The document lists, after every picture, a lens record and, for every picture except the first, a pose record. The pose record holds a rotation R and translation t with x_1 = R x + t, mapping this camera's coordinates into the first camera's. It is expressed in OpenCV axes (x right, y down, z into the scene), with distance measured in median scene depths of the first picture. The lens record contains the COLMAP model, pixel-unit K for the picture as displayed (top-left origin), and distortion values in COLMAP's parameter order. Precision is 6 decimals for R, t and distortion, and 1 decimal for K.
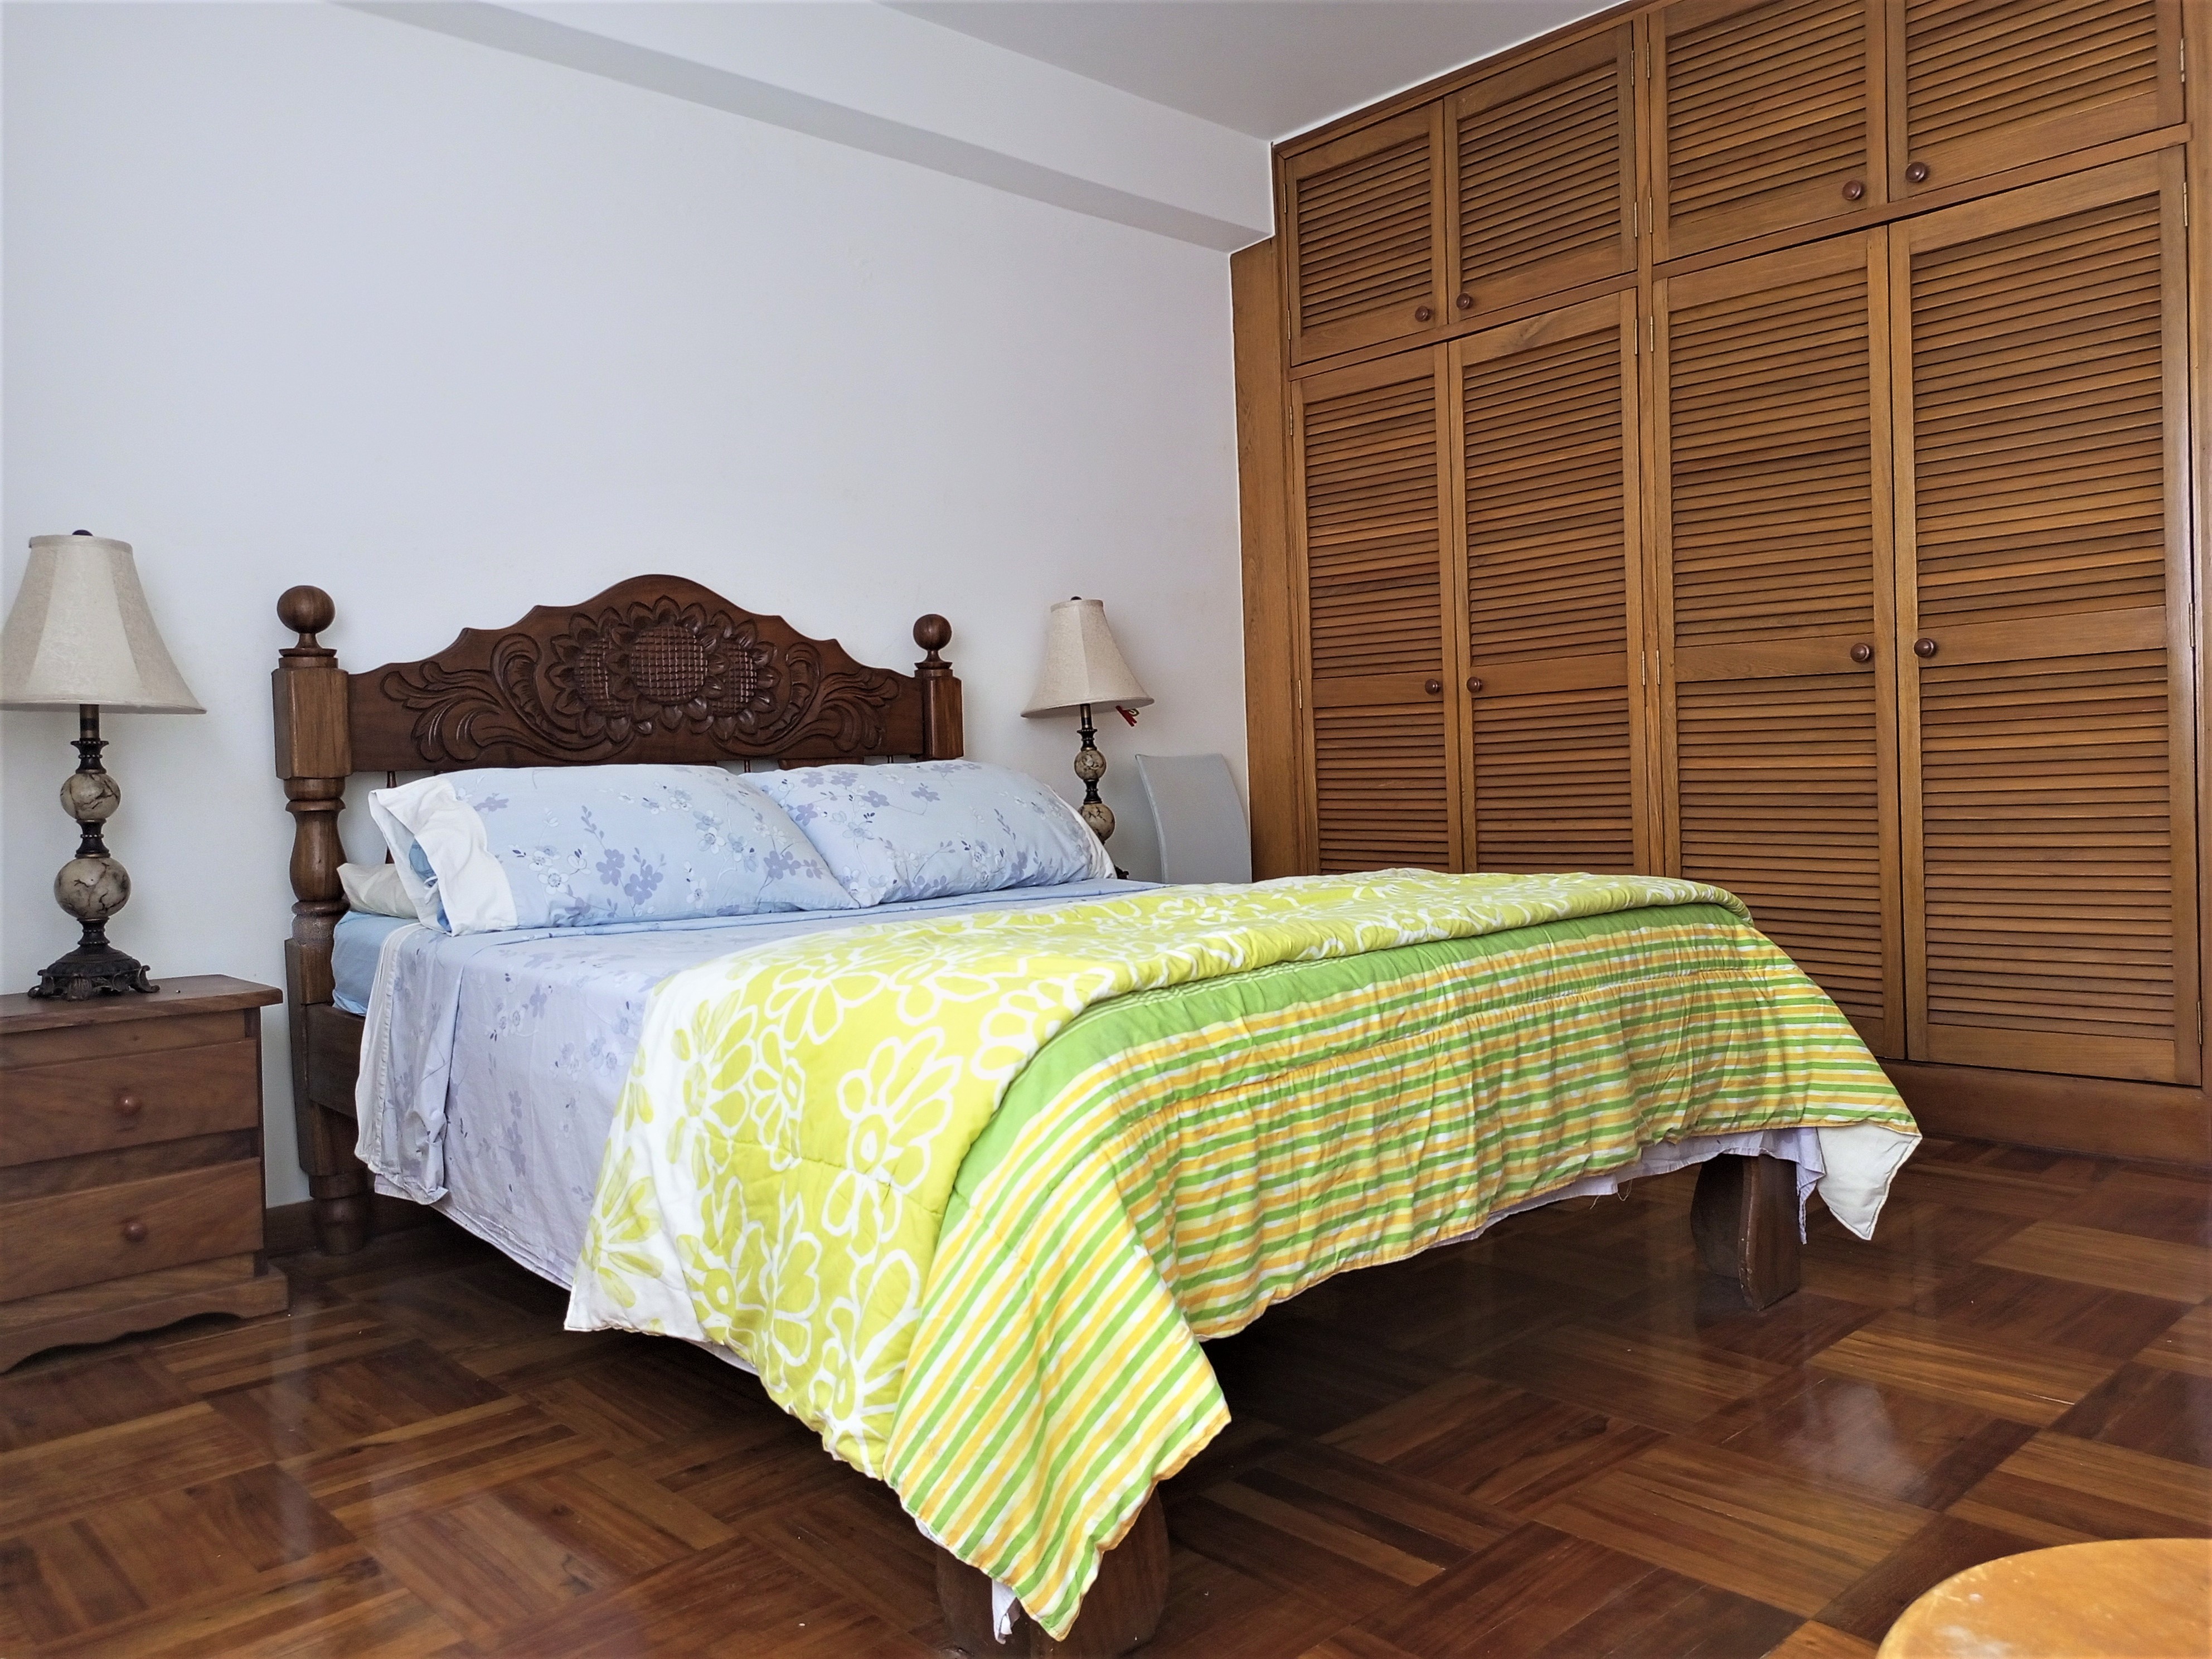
lens RADIAL K [[1643.7, 0, 1109.8], [0, 1643.7, 815.2], [0, 0, 1]] dist [0.055032, -0.054911]
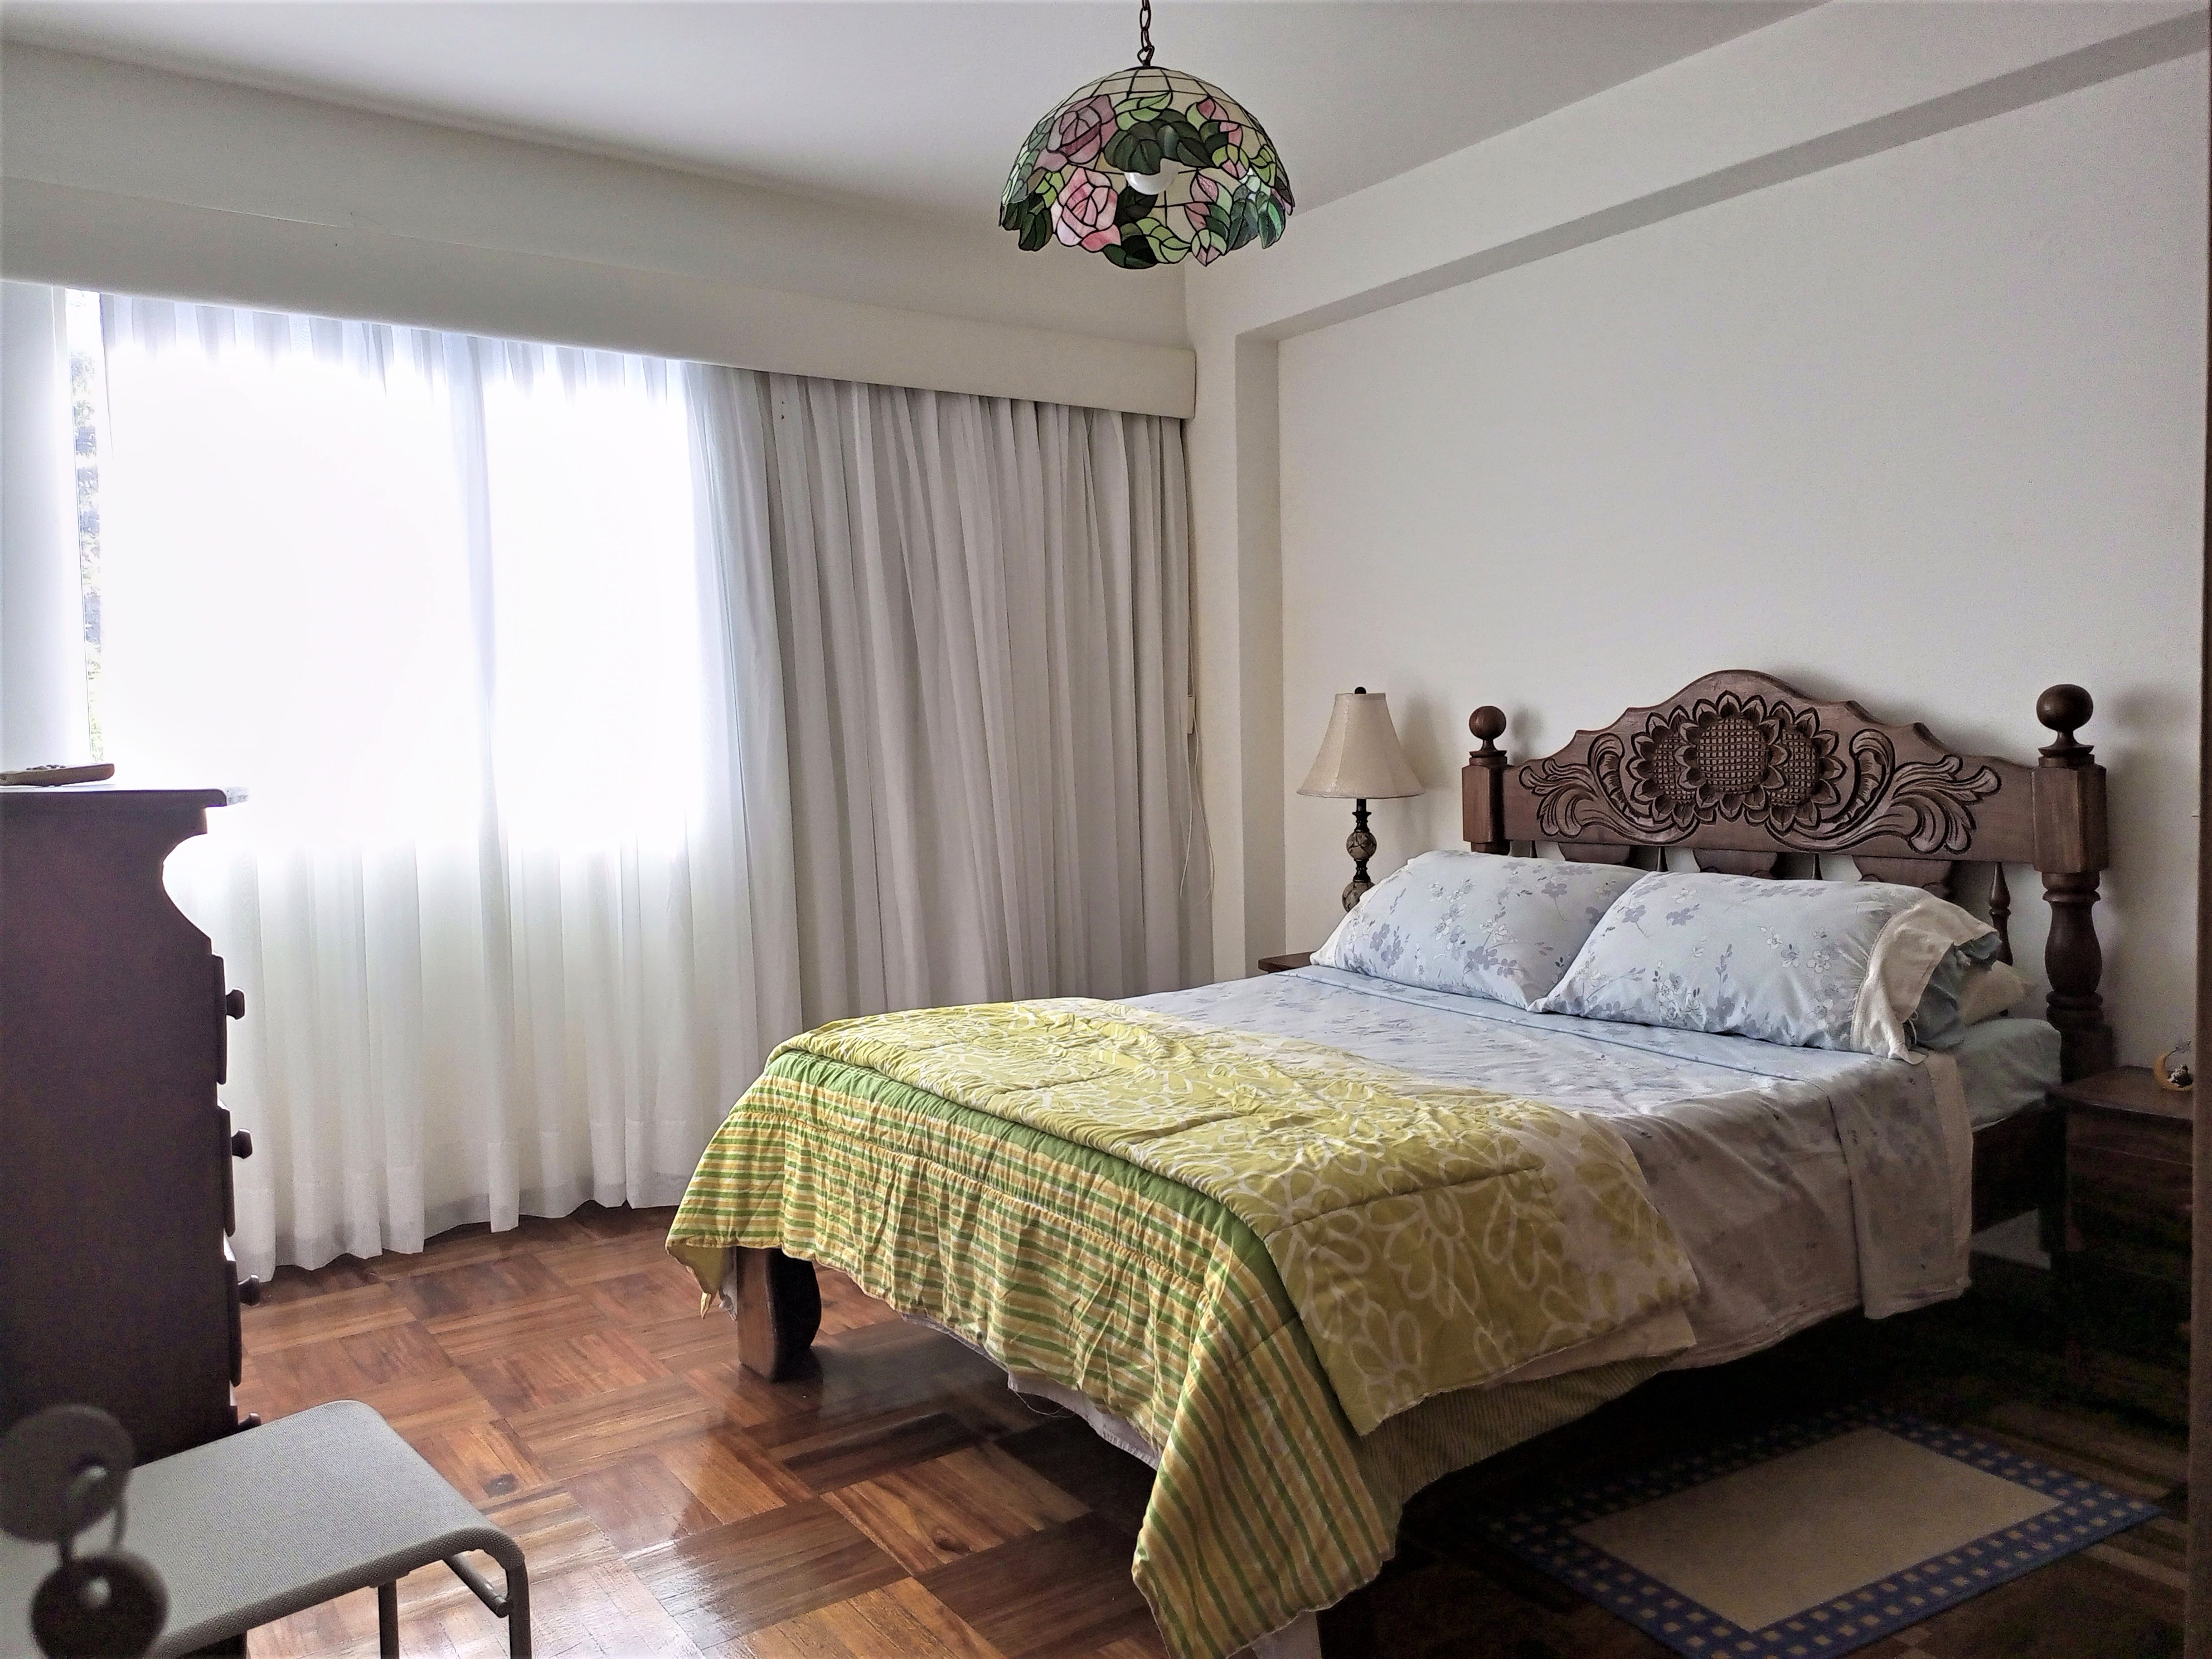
lens RADIAL K [[1643.7, 0, 1109.8], [0, 1643.7, 815.2], [0, 0, 1]] dist [0.055032, -0.054911]
pose [[-0.141645, 0.087624, -0.986032, 0.857179], [-0.001180, 0.996059, 0.088685, -0.152786], [0.989917, 0.013725, -0.140983, 0.791127]]
